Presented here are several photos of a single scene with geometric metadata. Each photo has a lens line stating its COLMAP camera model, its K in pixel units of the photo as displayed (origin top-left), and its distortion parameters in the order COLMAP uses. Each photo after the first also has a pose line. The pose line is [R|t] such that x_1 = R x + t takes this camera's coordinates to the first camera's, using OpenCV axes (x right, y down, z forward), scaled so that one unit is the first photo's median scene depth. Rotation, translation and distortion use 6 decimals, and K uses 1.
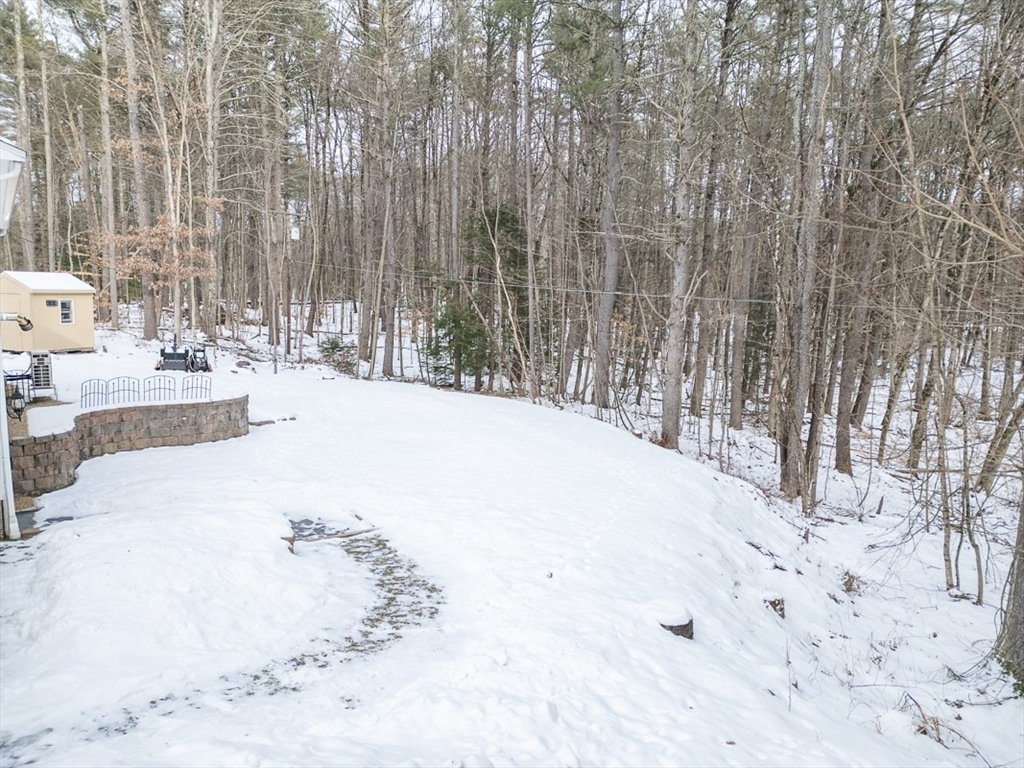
lens RADIAL K [[725.6, 0, 514.3], [0, 725.6, 386.1], [0, 0, 1]] dist [0.075813, -0.067160]
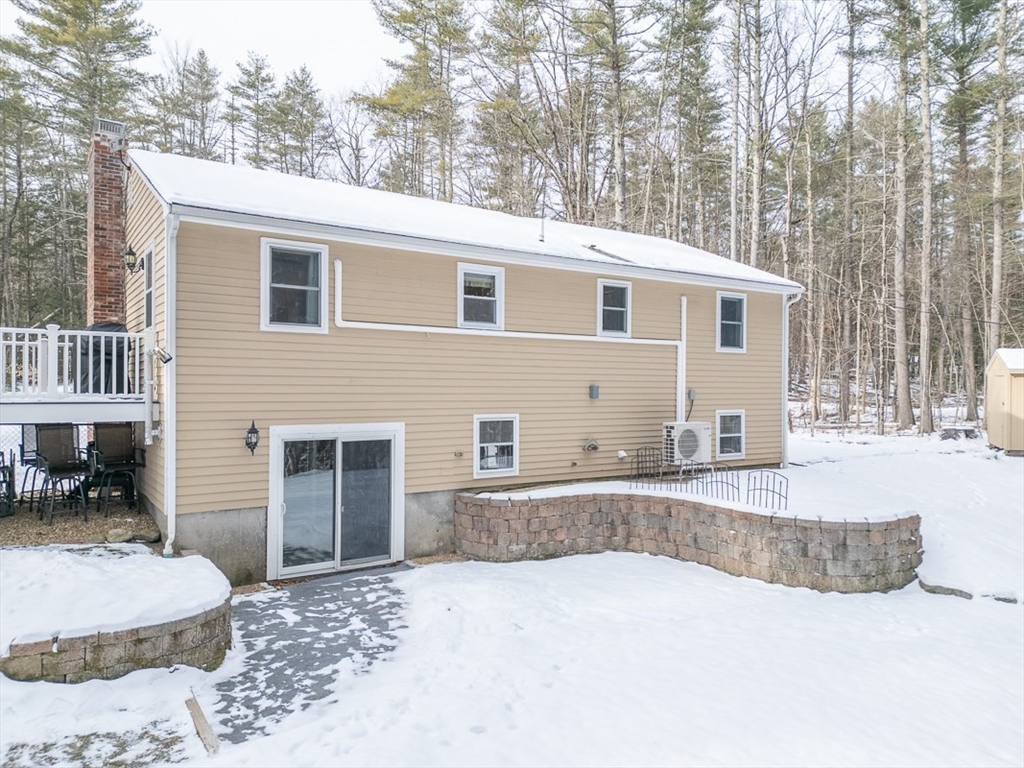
lens RADIAL K [[717.3, 0, 512.0], [0, 717.3, 384.0], [0, 0, 1]] dist [0.074773, -0.063283]
pose [[-0.027338, -0.020303, -0.999420, 0.306754], [-0.137265, 0.990399, -0.016365, -0.073957], [0.990157, 0.136738, -0.029862, 1.163019]]
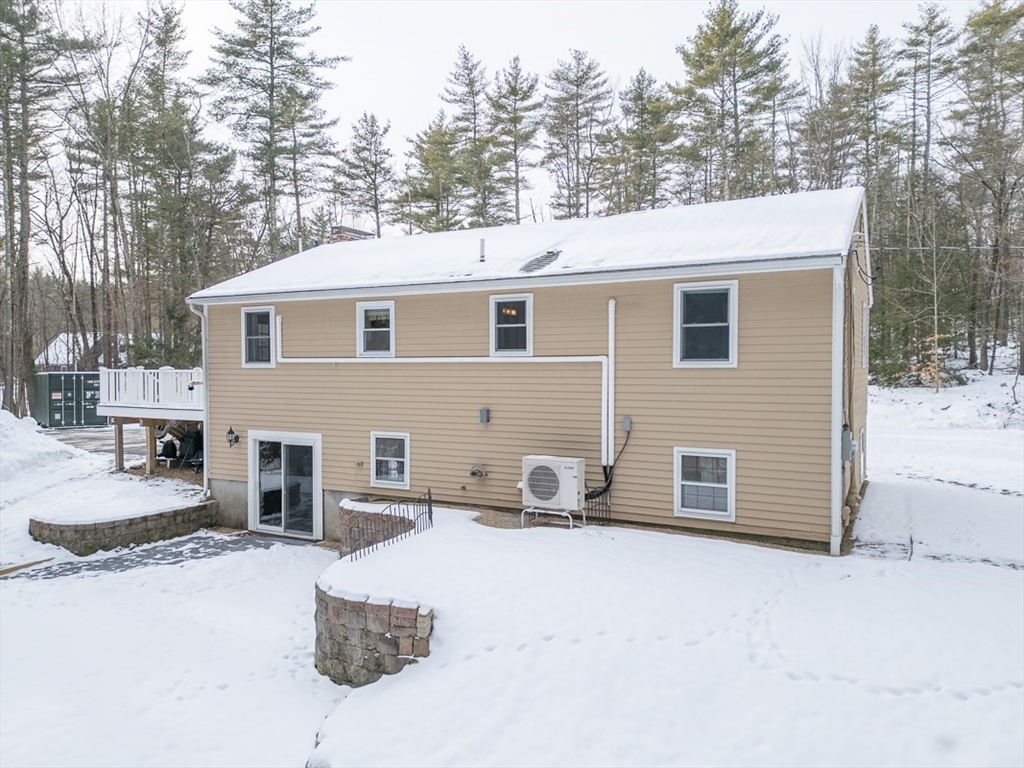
lens RADIAL K [[725.6, 0, 514.3], [0, 725.6, 386.1], [0, 0, 1]] dist [0.075813, -0.067160]
pose [[-0.893984, -0.005399, -0.448067, -0.418229], [-0.073453, 0.988168, 0.134646, -0.304014], [0.442039, 0.153283, -0.883802, 2.294420]]
